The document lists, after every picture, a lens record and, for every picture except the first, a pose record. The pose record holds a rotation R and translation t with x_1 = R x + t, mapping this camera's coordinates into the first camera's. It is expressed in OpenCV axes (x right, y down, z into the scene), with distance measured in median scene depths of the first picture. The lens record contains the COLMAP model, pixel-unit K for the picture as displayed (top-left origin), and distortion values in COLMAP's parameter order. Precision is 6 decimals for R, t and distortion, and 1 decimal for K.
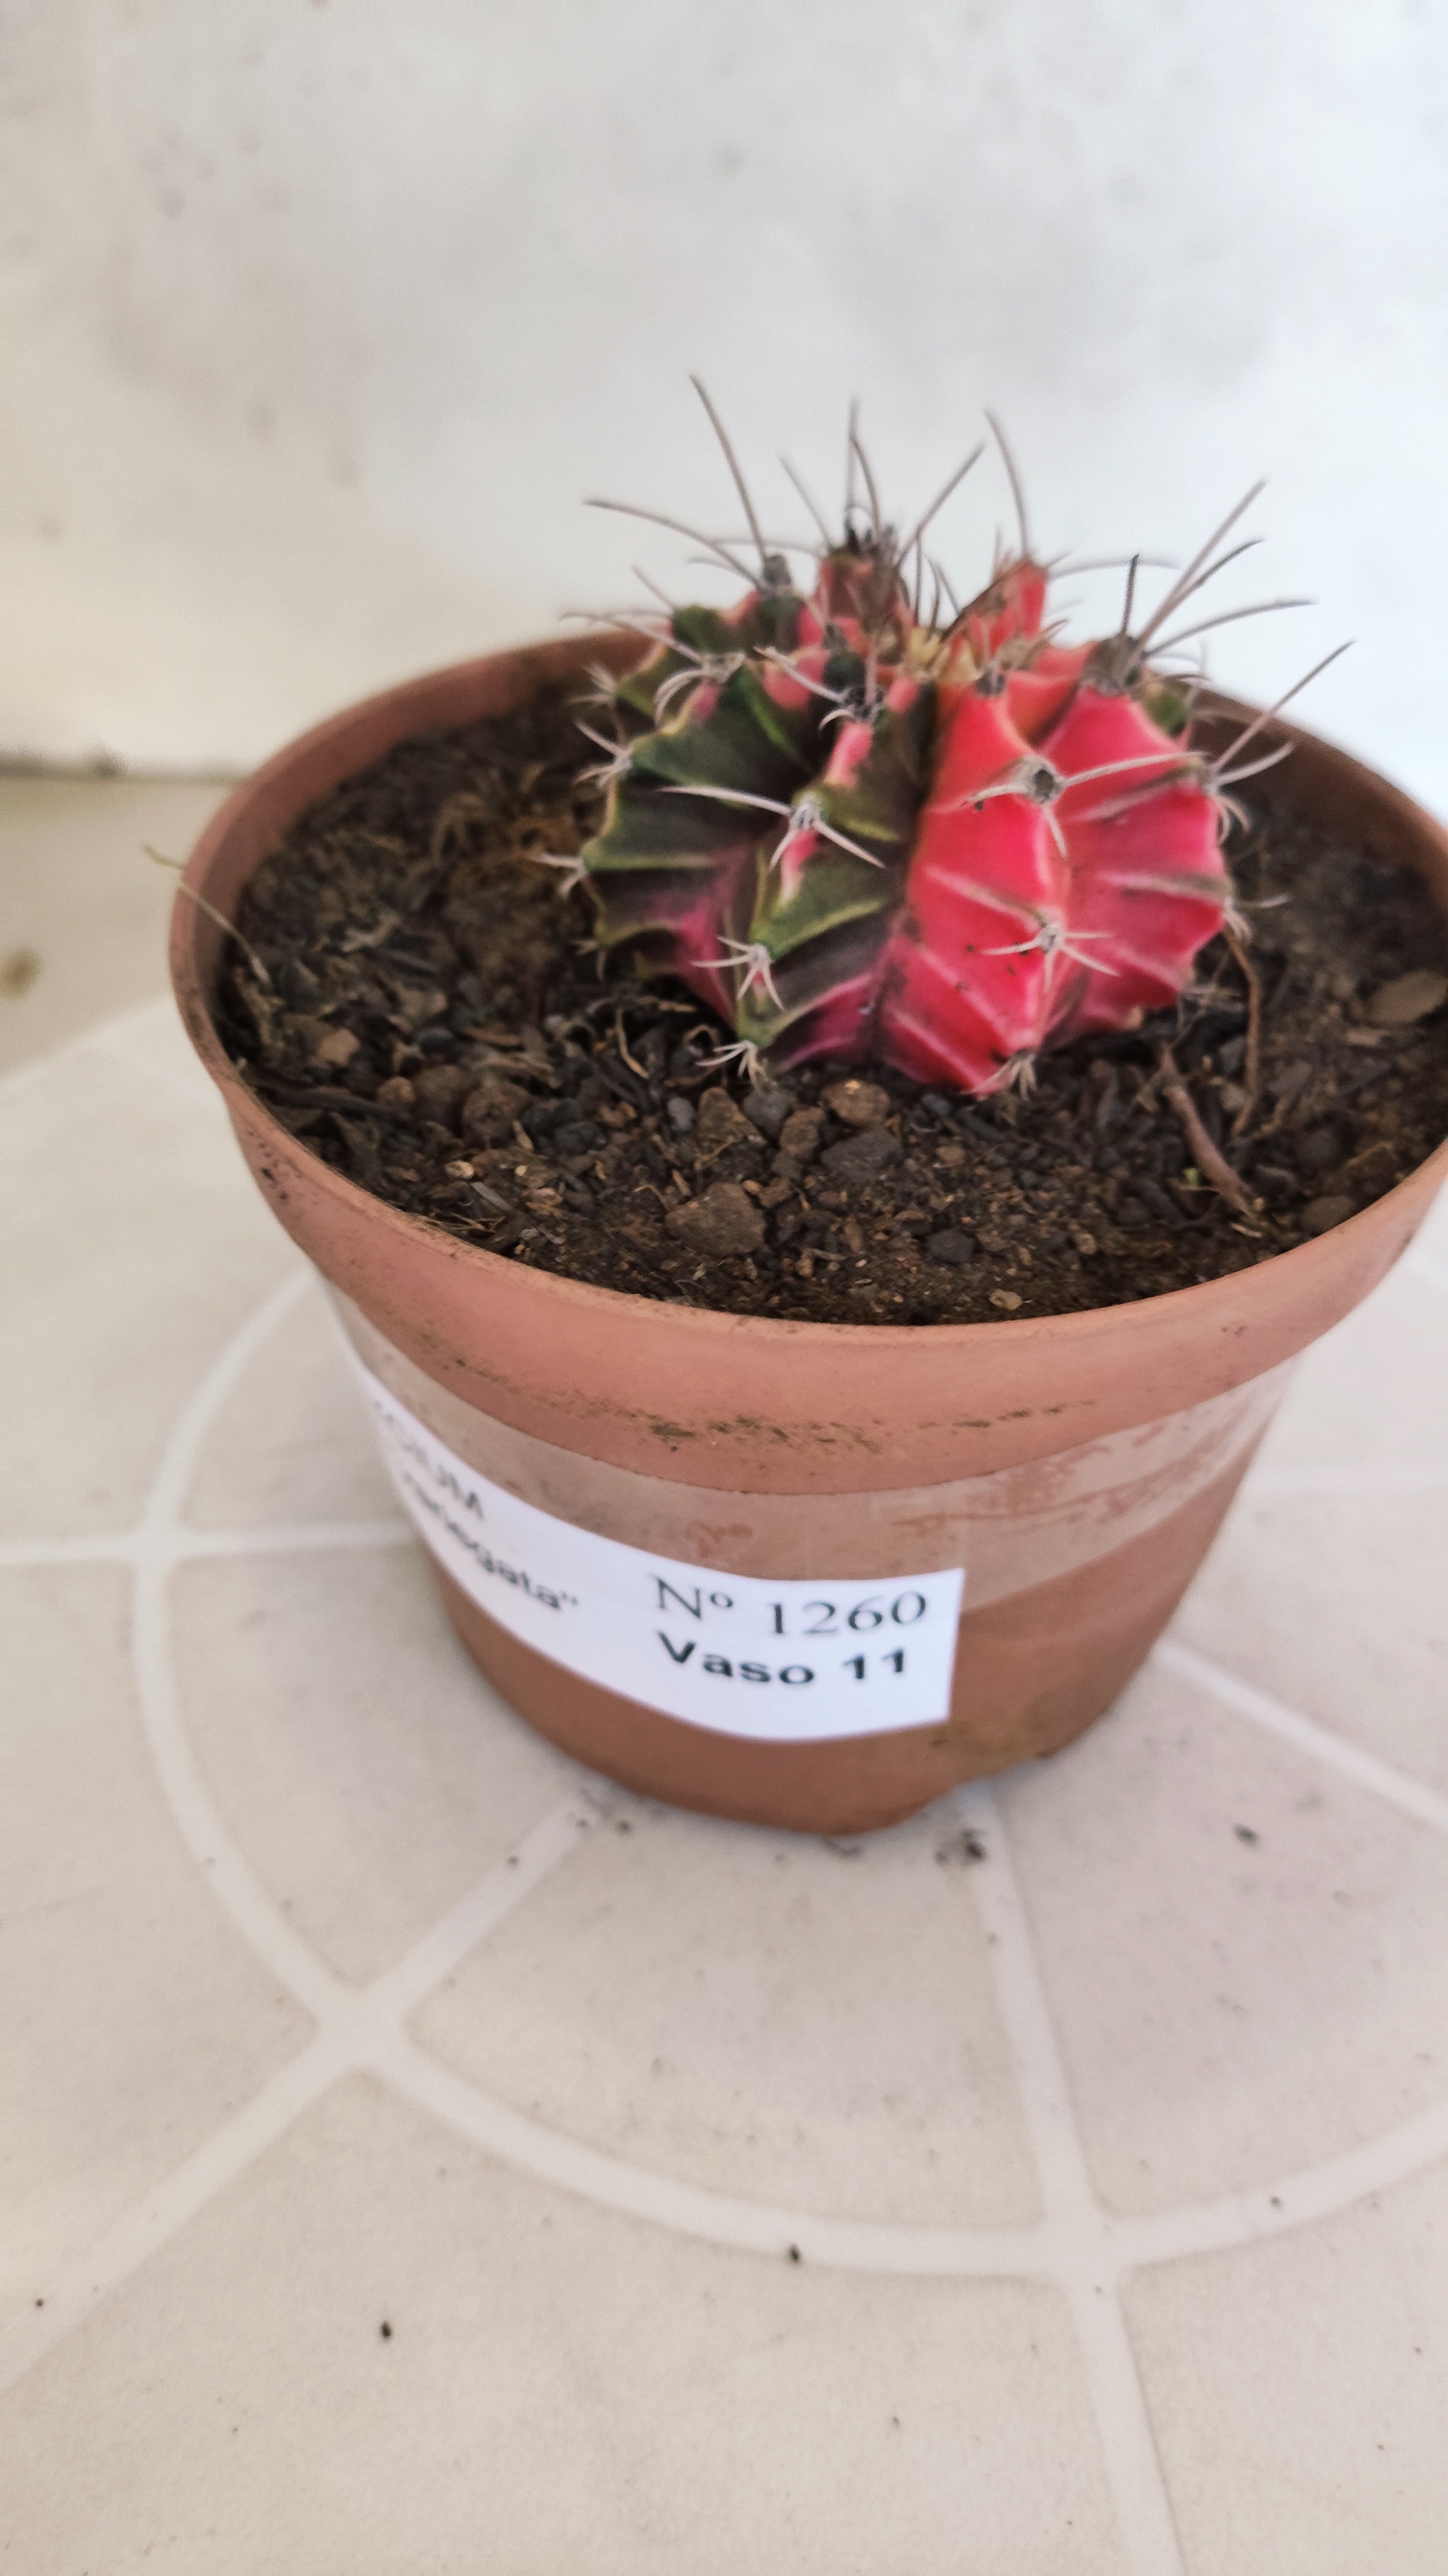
lens RADIAL K [[2048.4, 0, 682.9], [0, 2048.4, 1289.3], [0, 0, 1]] dist [0.057736, 0.001505]
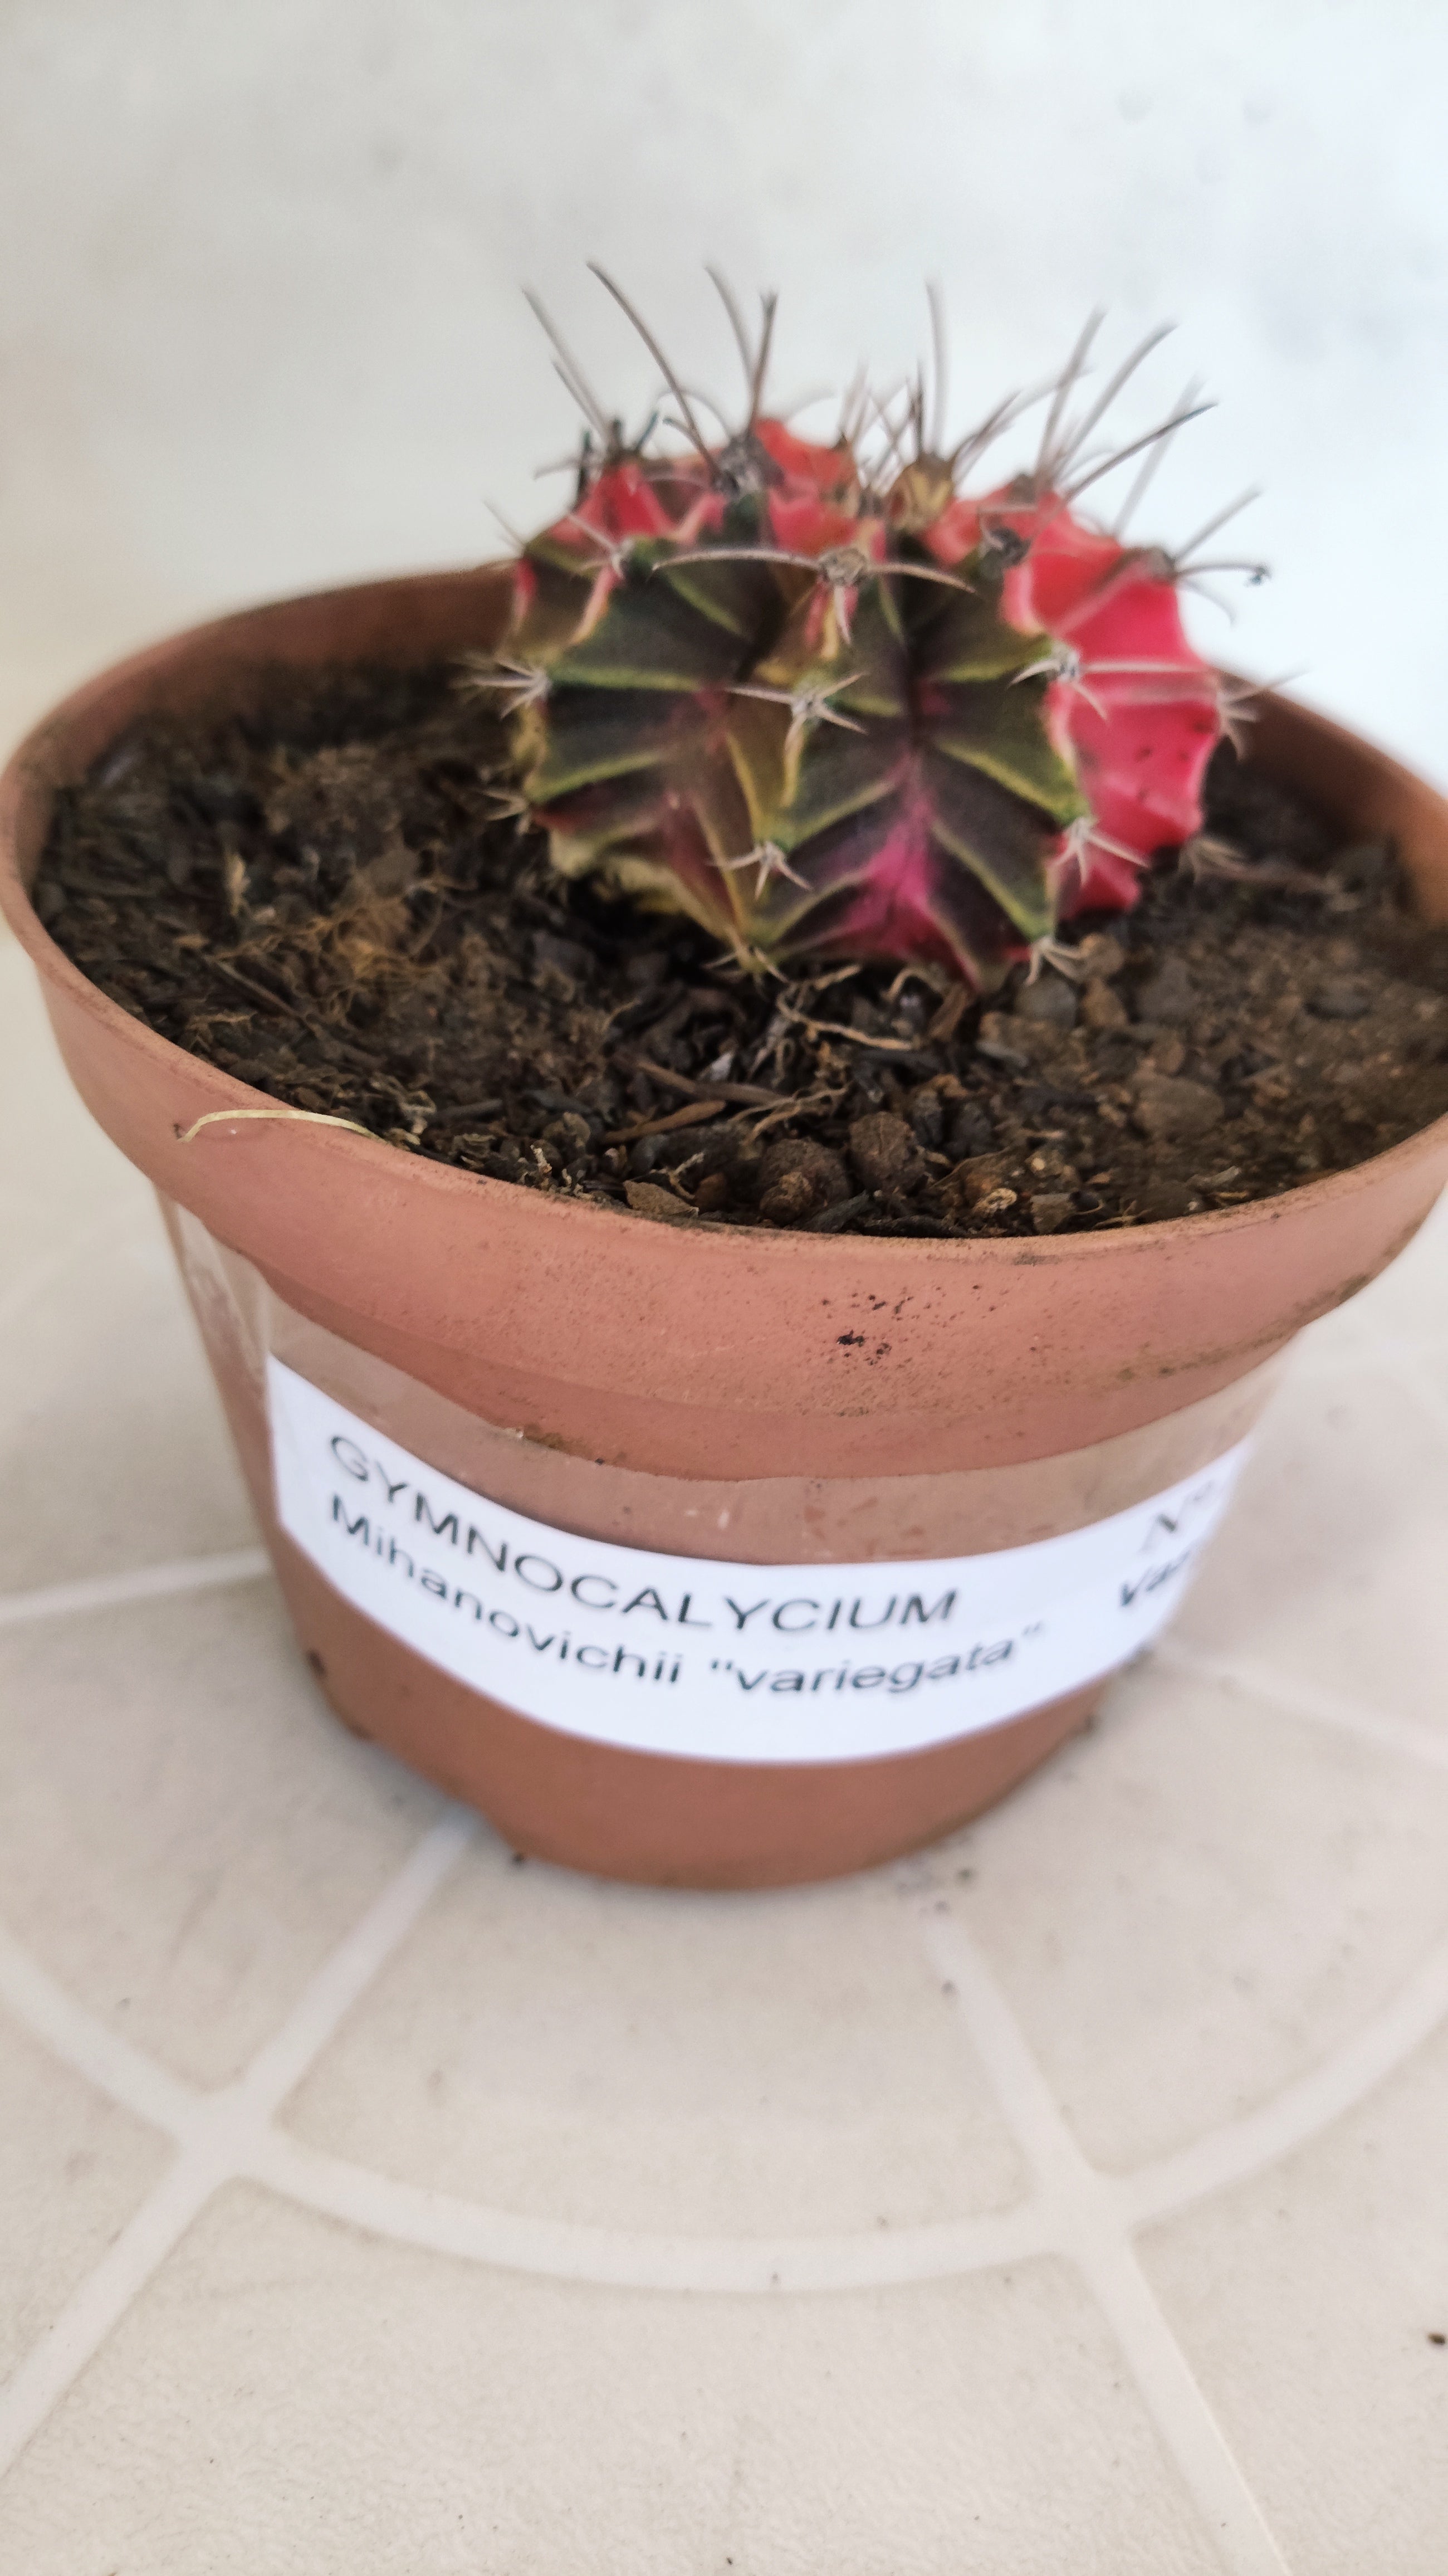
lens RADIAL K [[2067.8, 0, 724.0], [0, 2067.8, 1288.0], [0, 0, 1]] dist [0.049584, -0.004792]
pose [[0.521456, -0.505757, 0.687237, -0.756166], [0.503041, 0.832773, 0.231168, -0.277403], [-0.689227, 0.225164, 0.688671, 0.510969]]
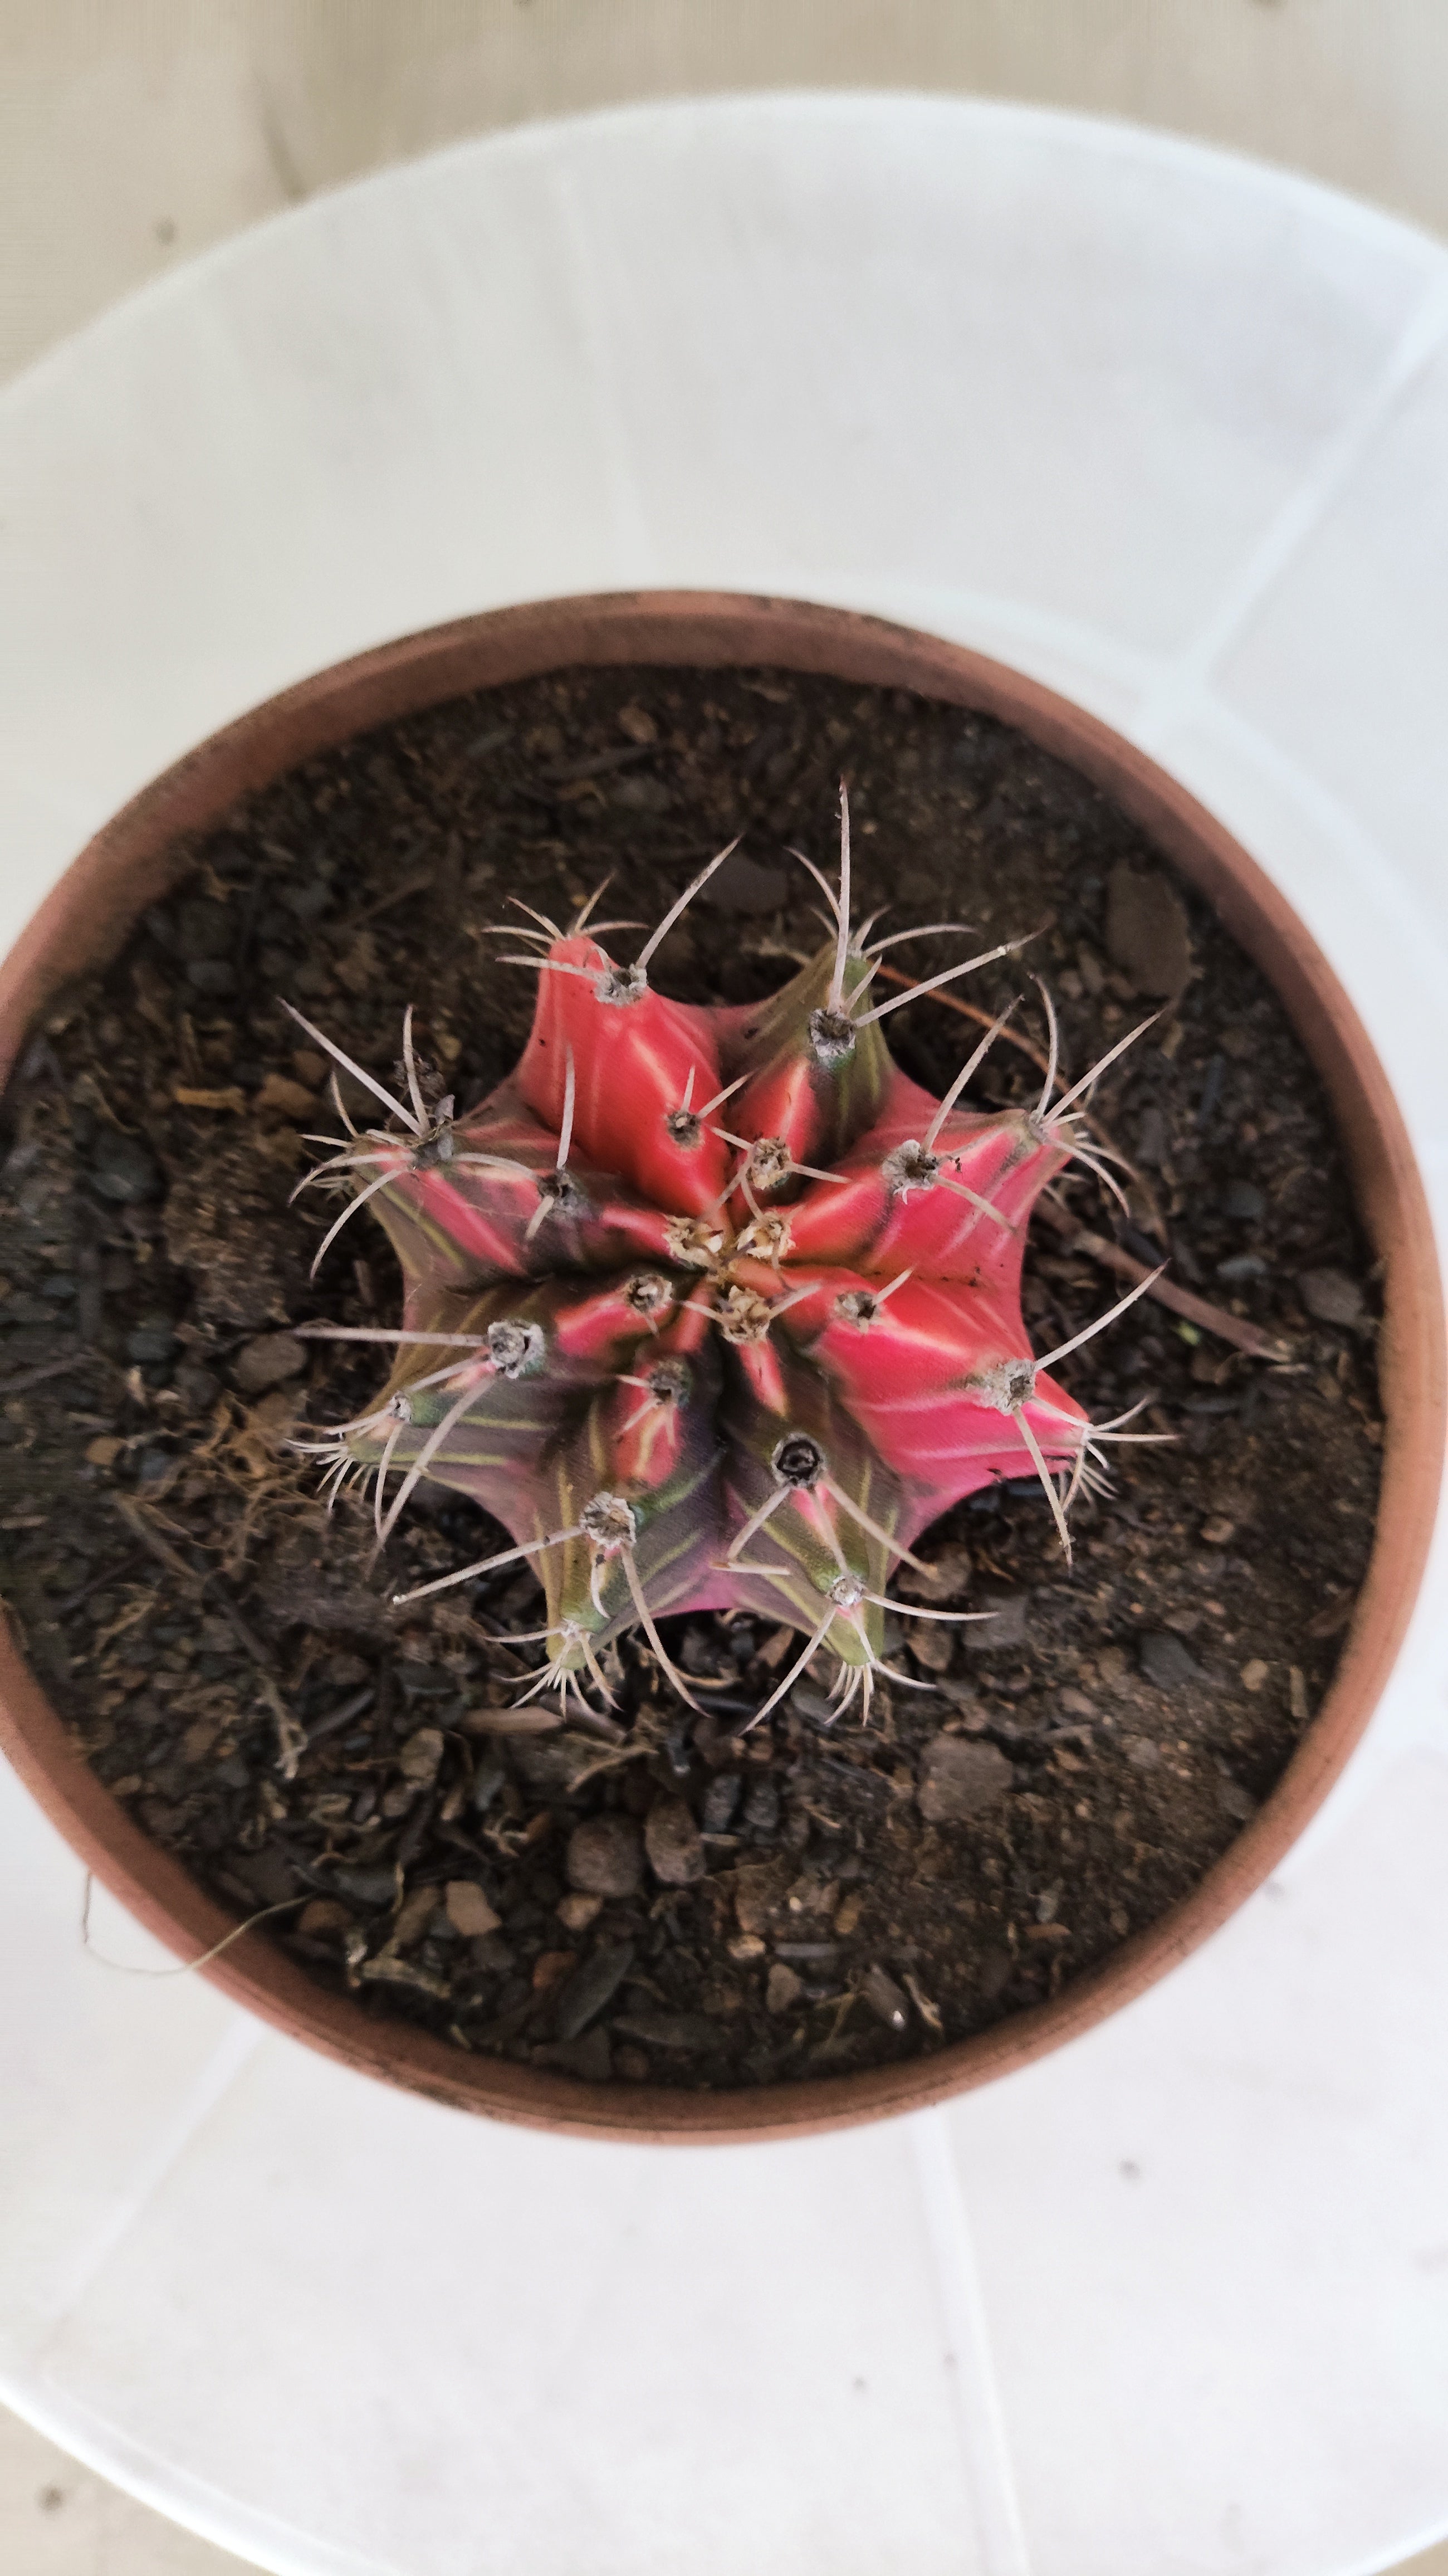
lens RADIAL K [[2067.8, 0, 724.0], [0, 2067.8, 1288.0], [0, 0, 1]] dist [0.049584, -0.004792]
pose [[0.641787, -0.766174, 0.032970, 0.091978], [0.559929, 0.497536, 0.662524, -0.877159], [-0.524012, -0.406738, 0.748315, 0.394200]]
